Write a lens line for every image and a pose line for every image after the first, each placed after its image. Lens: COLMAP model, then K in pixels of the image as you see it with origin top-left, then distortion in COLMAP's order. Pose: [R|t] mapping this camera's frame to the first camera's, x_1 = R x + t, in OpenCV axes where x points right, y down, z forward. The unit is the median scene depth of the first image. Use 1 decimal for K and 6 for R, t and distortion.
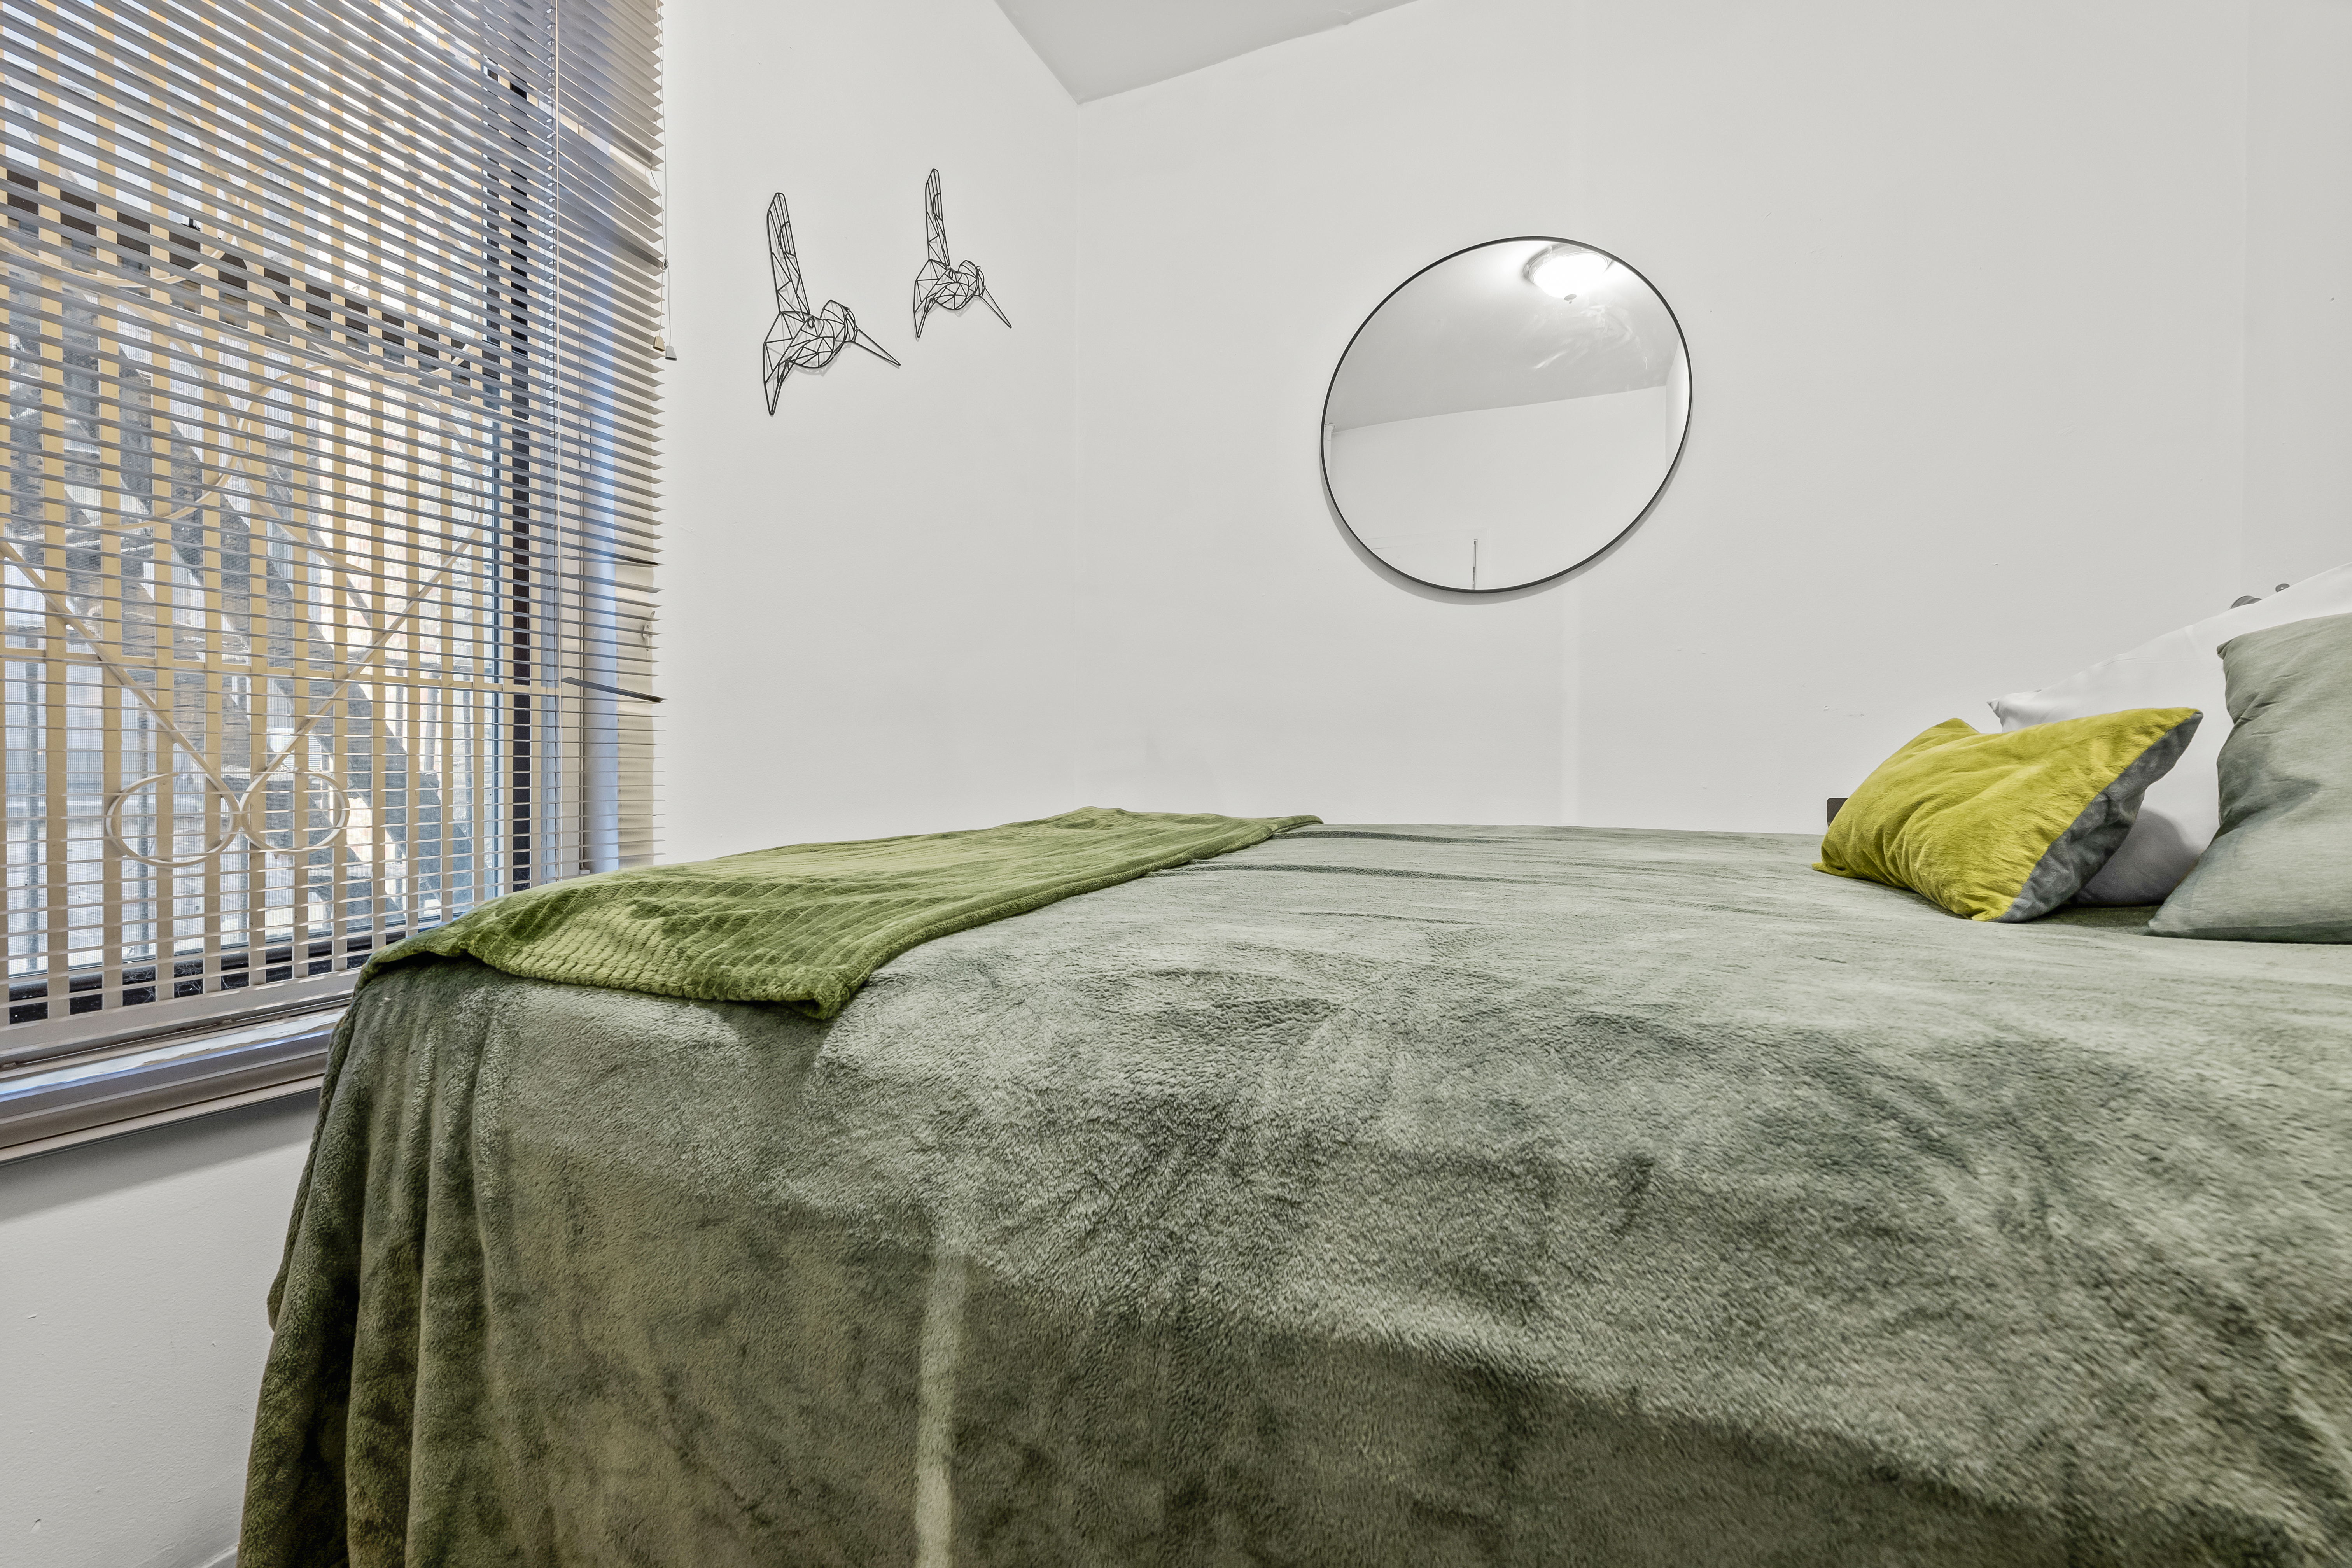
lens RADIAL K [[929.1, 0, 1172.7], [0, 929.1, 771.8], [0, 0, 1]] dist [0.002896, -0.000300]
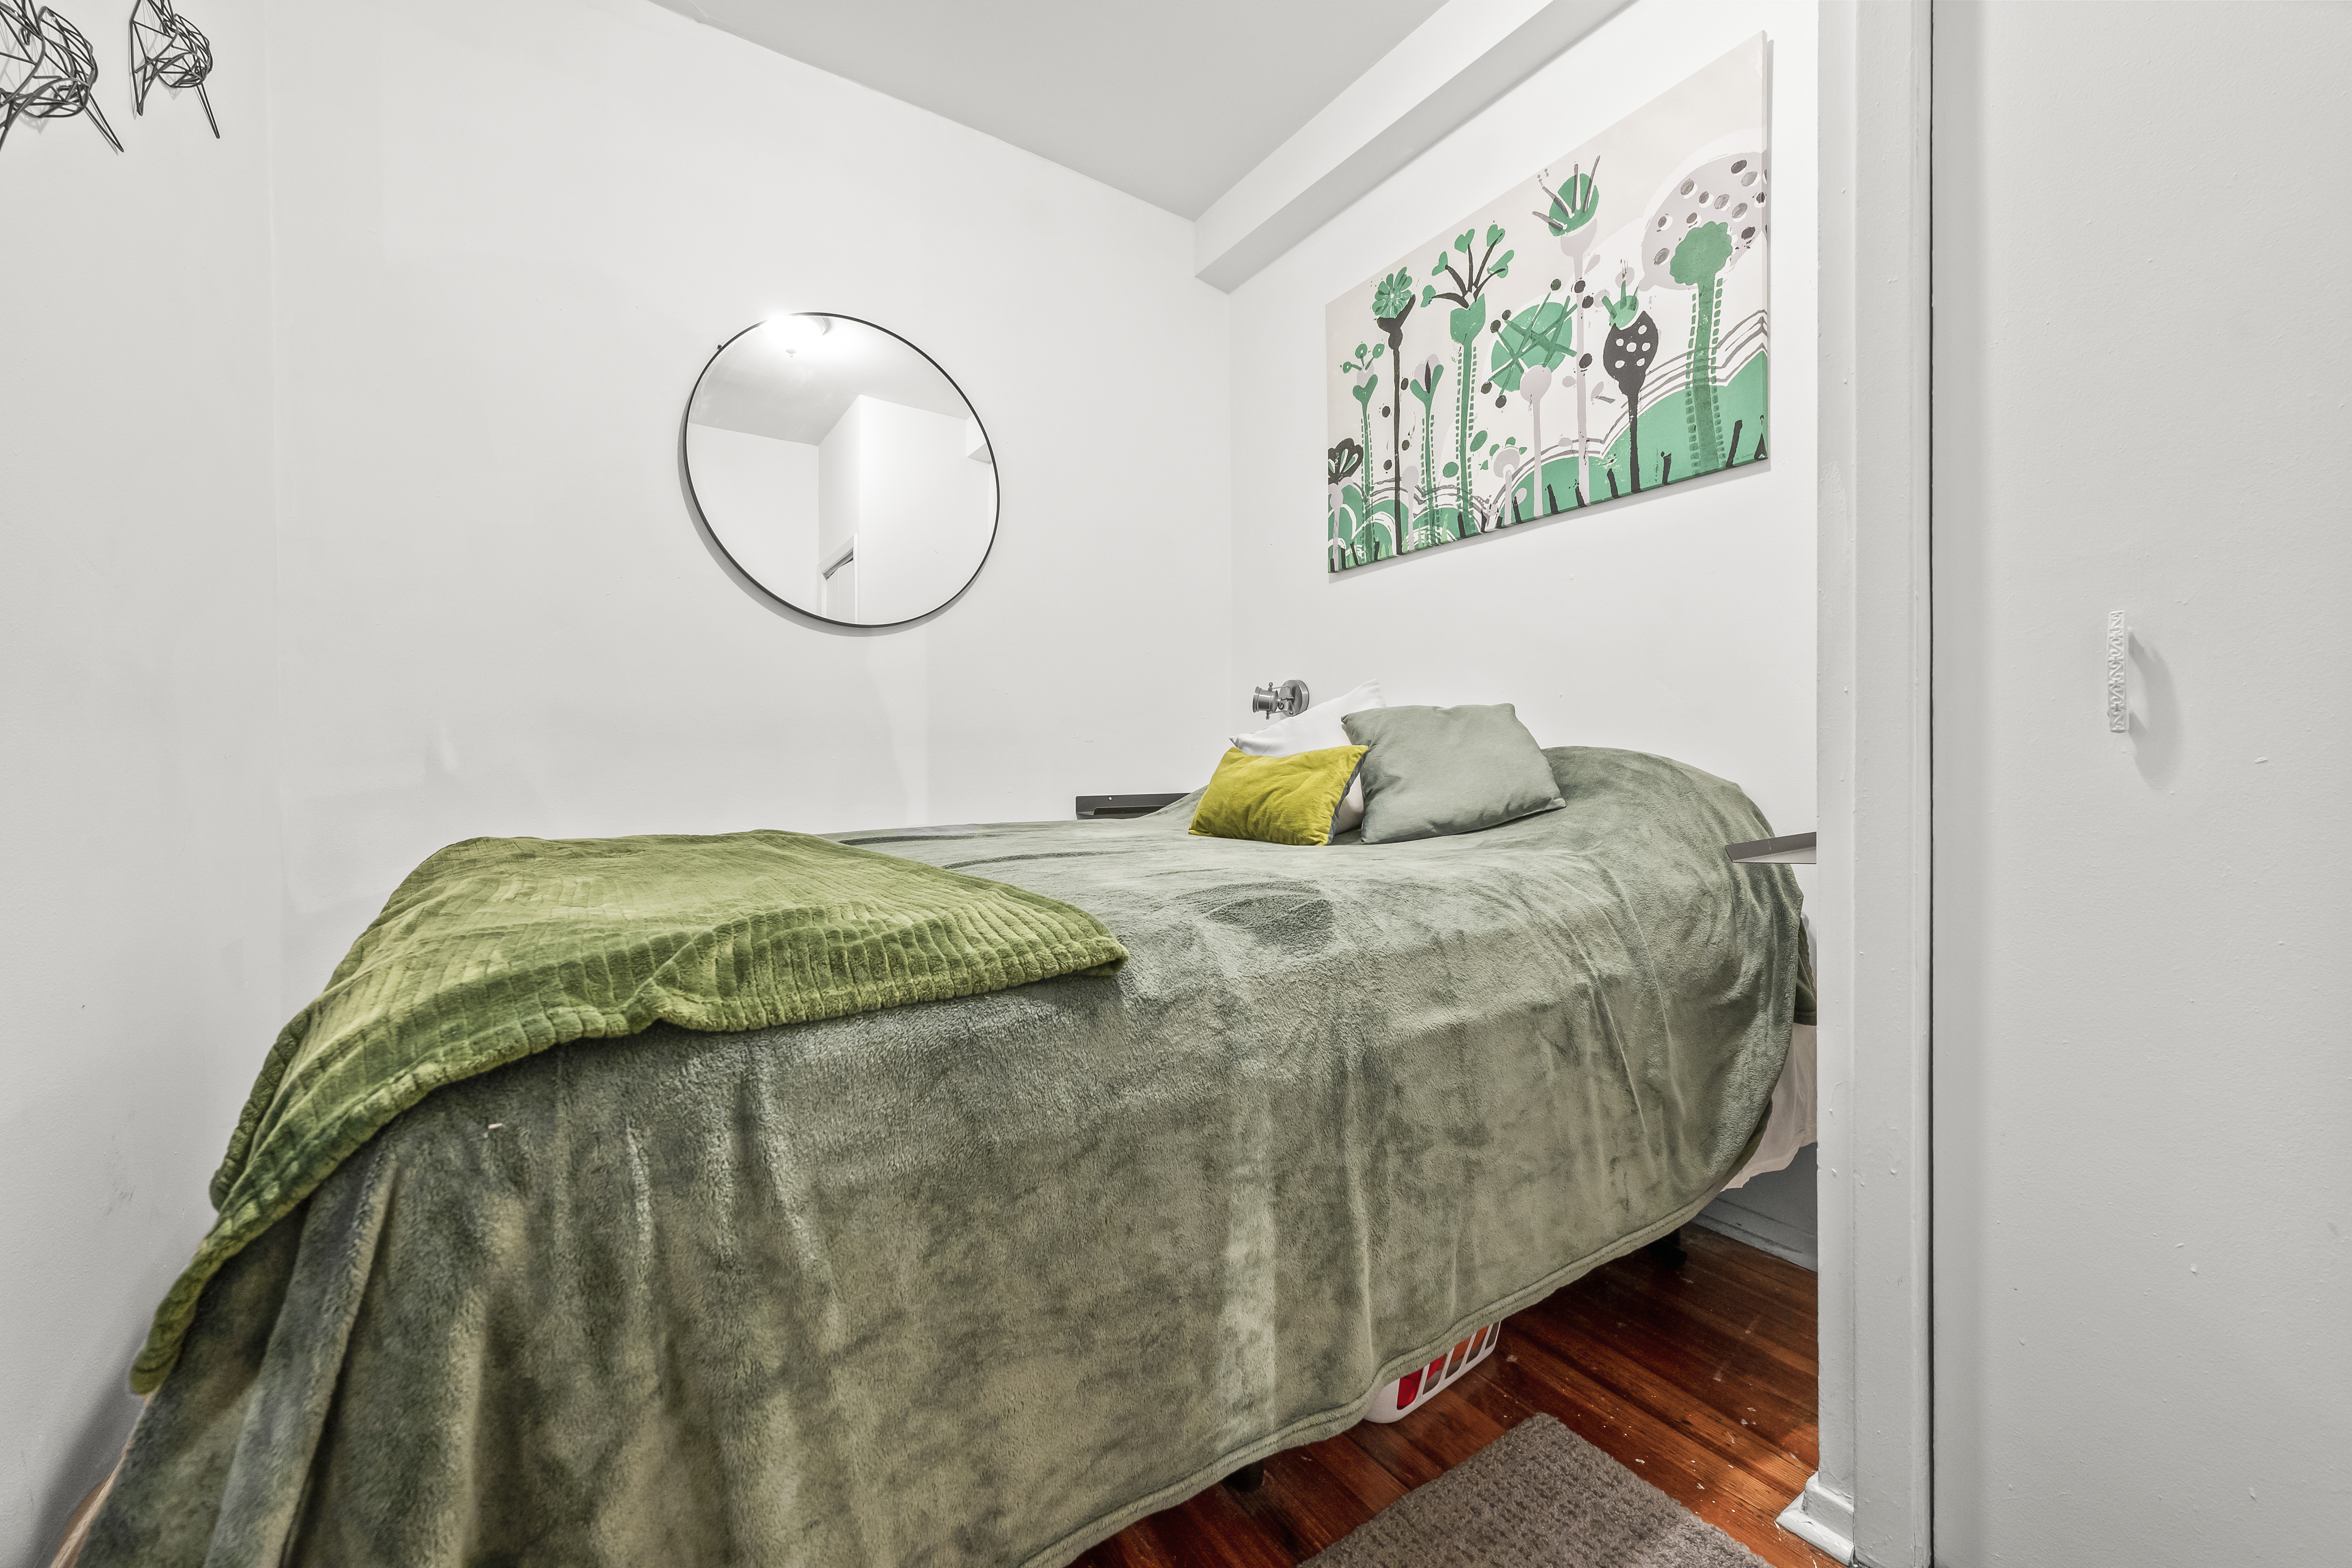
lens RADIAL K [[929.1, 0, 1160.9], [0, 929.1, 779.0], [0, 0, 1]] dist [0.002896, -0.000300]
pose [[0.542904, -0.018428, 0.839592, -1.267437], [0.021275, 0.999740, 0.008186, -0.018222], [-0.839525, 0.013418, 0.543155, 0.198244]]
